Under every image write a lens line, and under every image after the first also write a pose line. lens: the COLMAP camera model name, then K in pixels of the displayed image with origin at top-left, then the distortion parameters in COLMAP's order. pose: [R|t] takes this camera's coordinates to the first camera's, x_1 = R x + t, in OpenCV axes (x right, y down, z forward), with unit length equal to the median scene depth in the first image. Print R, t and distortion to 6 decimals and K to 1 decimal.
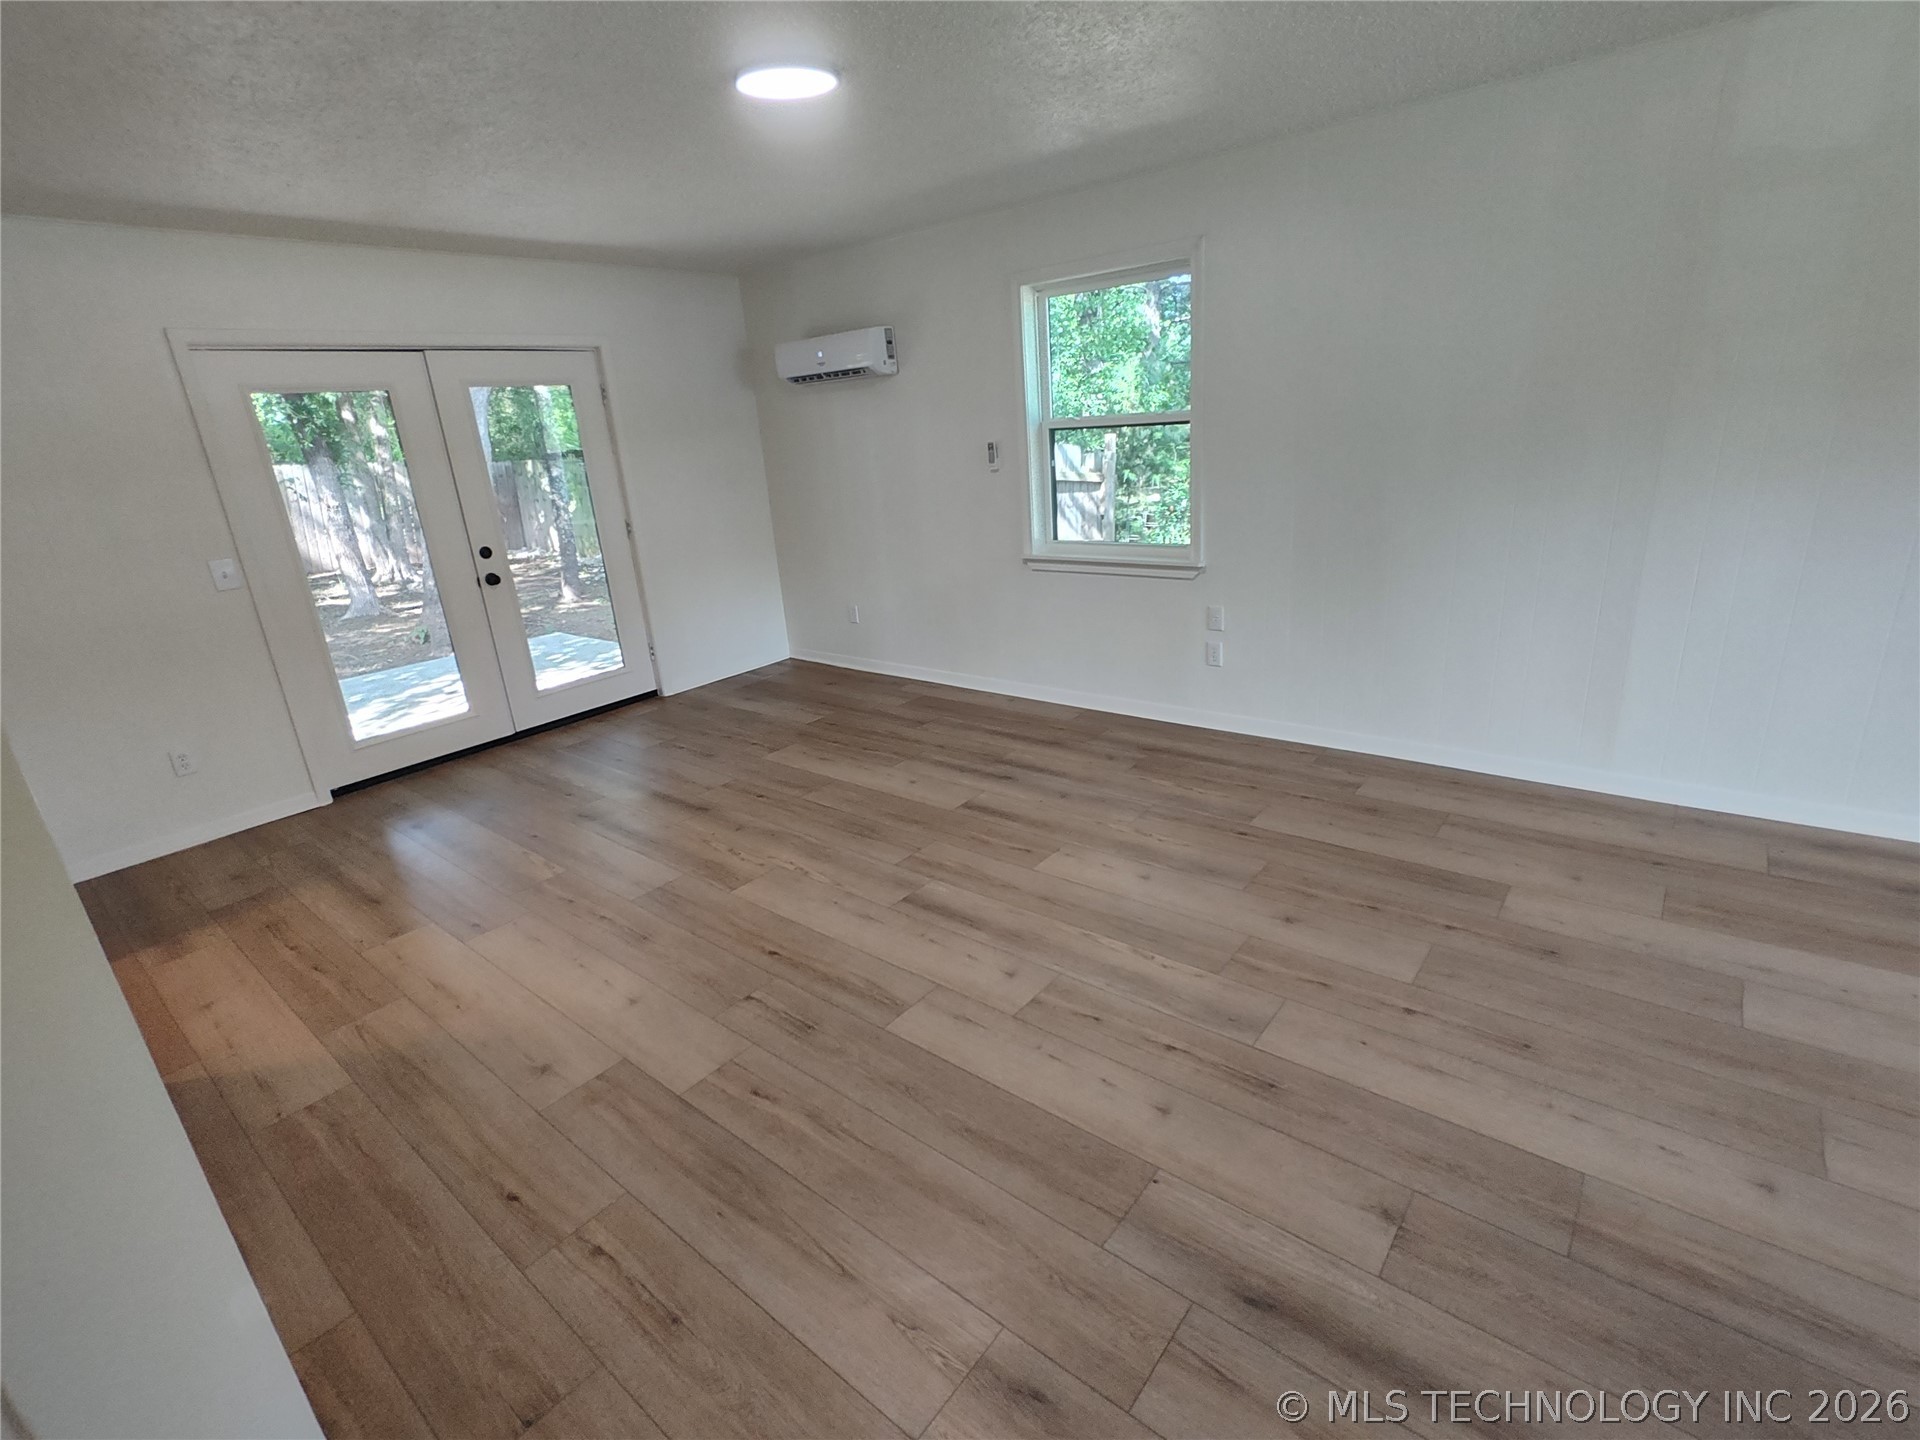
lens RADIAL K [[887.6, 0, 959.1], [0, 887.6, 705.3], [0, 0, 1]] dist [0.001161, -0.000016]
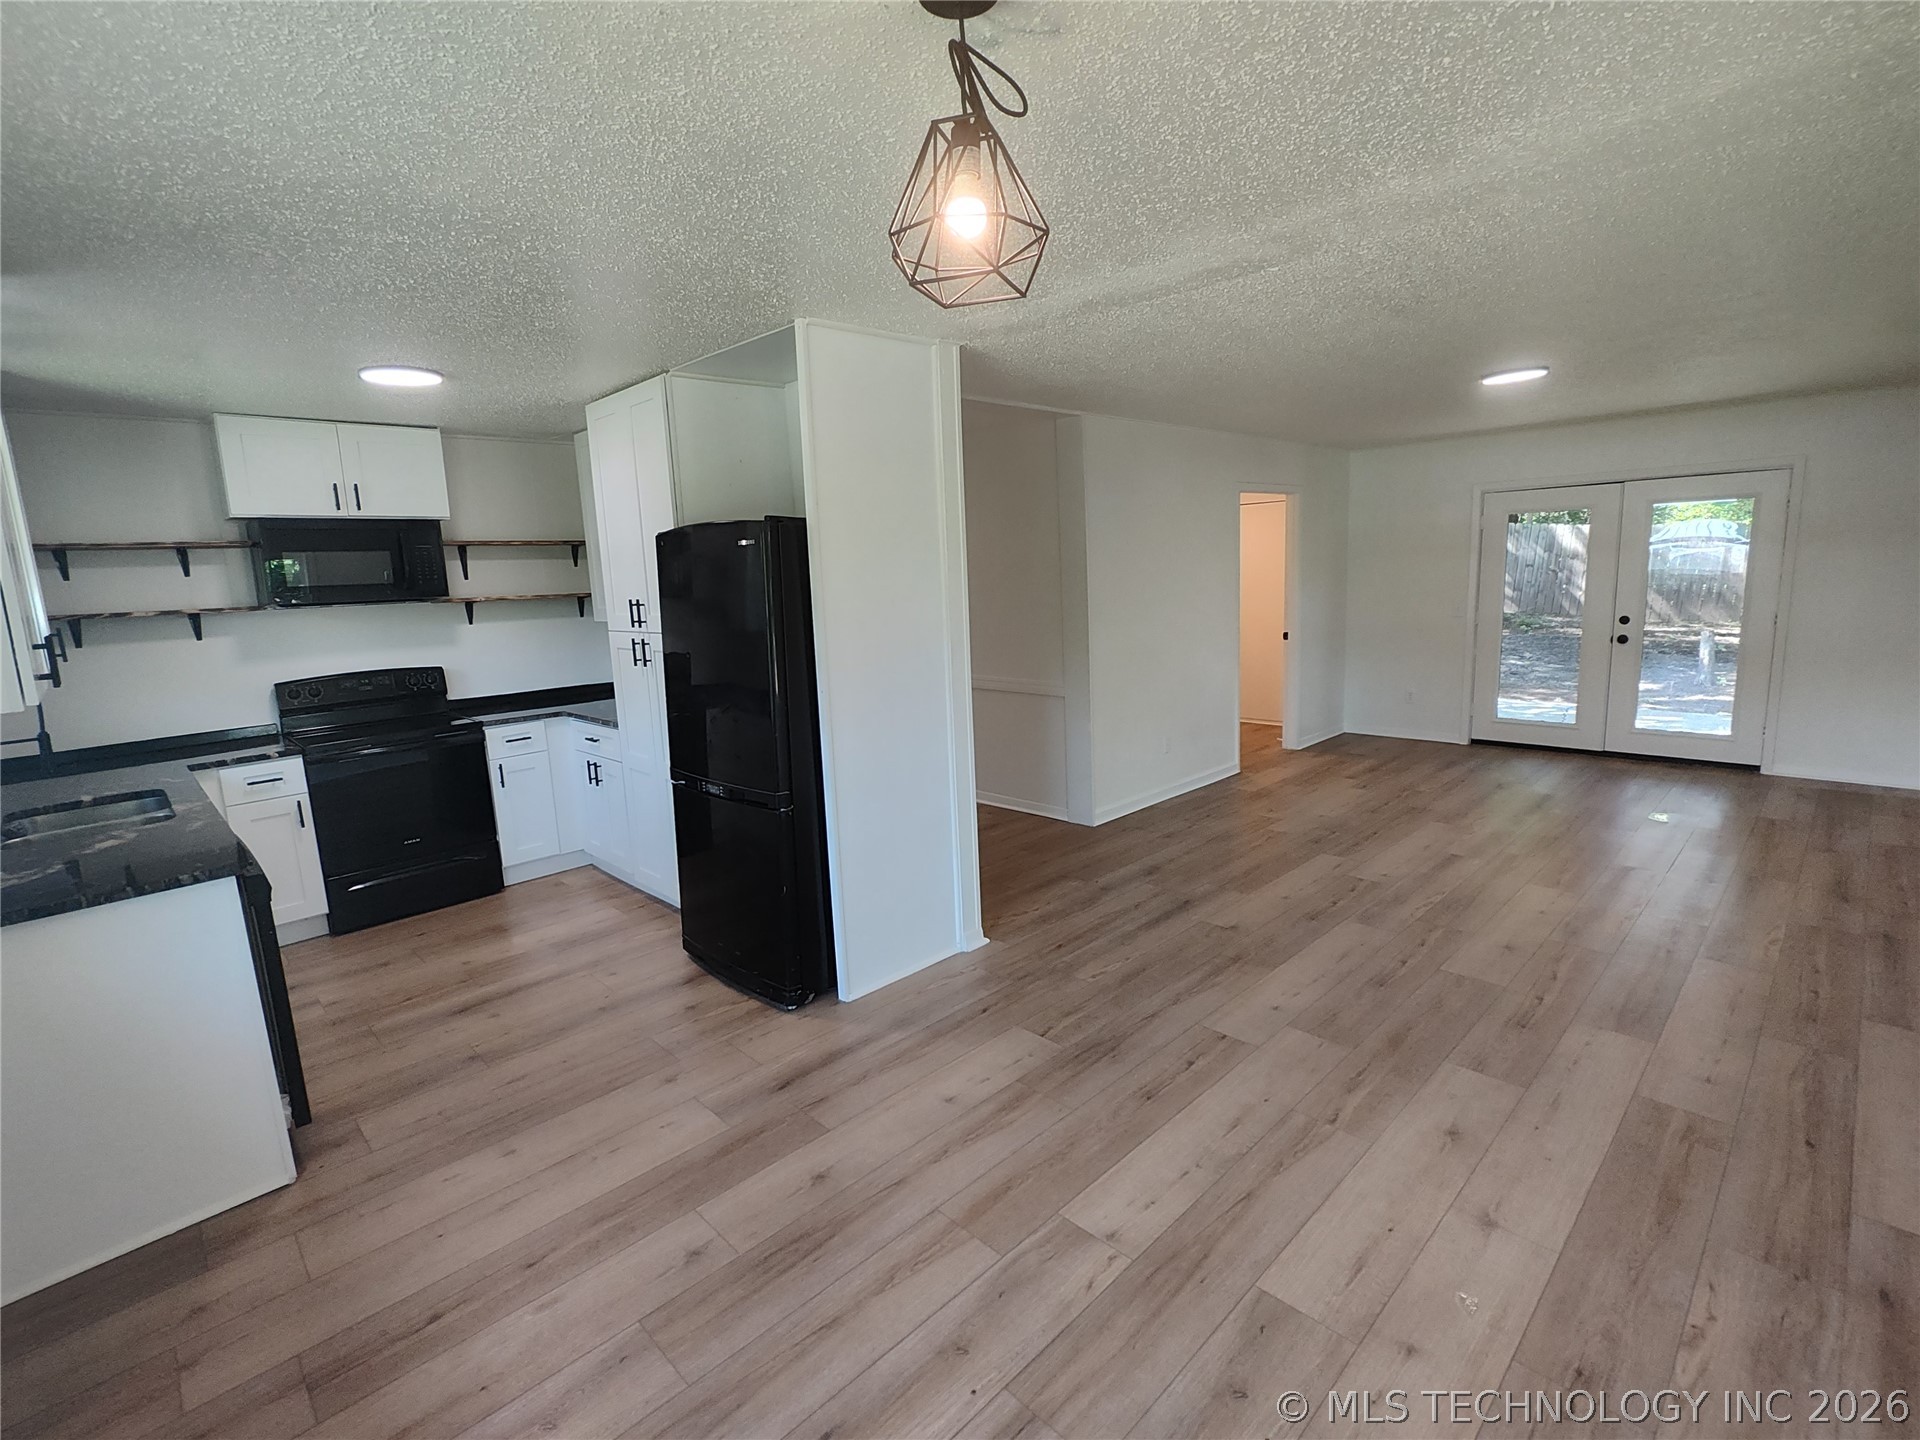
lens RADIAL K [[887.6, 0, 959.1], [0, 887.6, 705.3], [0, 0, 1]] dist [0.001161, -0.000016]
pose [[-0.113816, 0.225753, -0.967513, 1.430404], [-0.260128, 0.933096, 0.248323, -0.180706], [0.958843, 0.279941, -0.047476, 0.153842]]
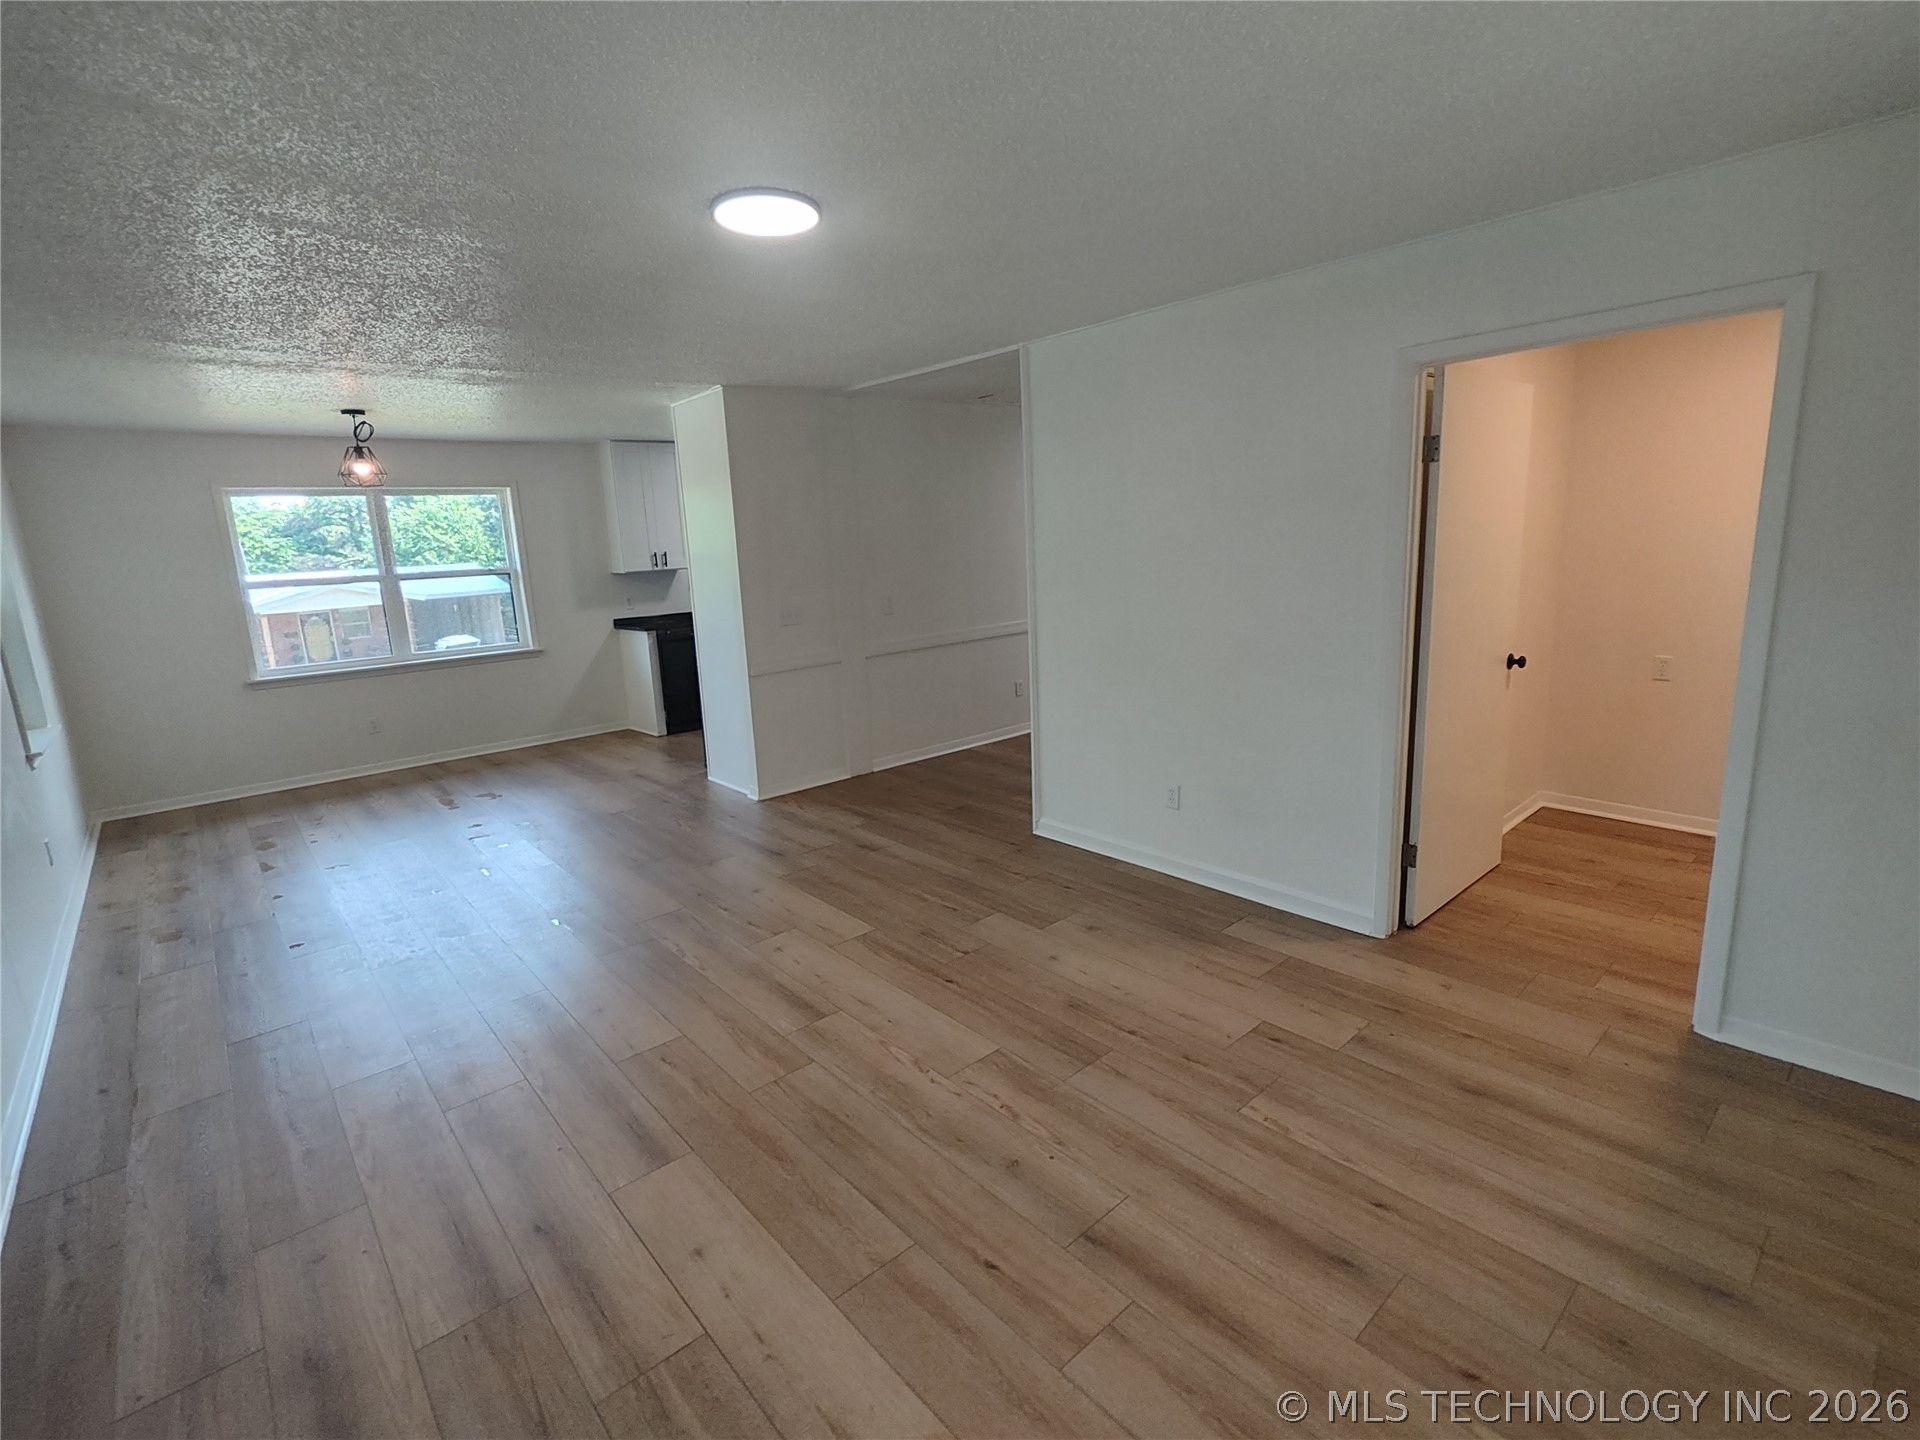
lens RADIAL K [[887.6, 0, 959.1], [0, 887.6, 705.3], [0, 0, 1]] dist [0.001161, -0.000016]
pose [[-0.980444, 0.084525, 0.177720, -0.404937], [0.160722, 0.865051, 0.475243, -0.521967], [-0.113567, 0.494513, -0.861719, 1.606059]]
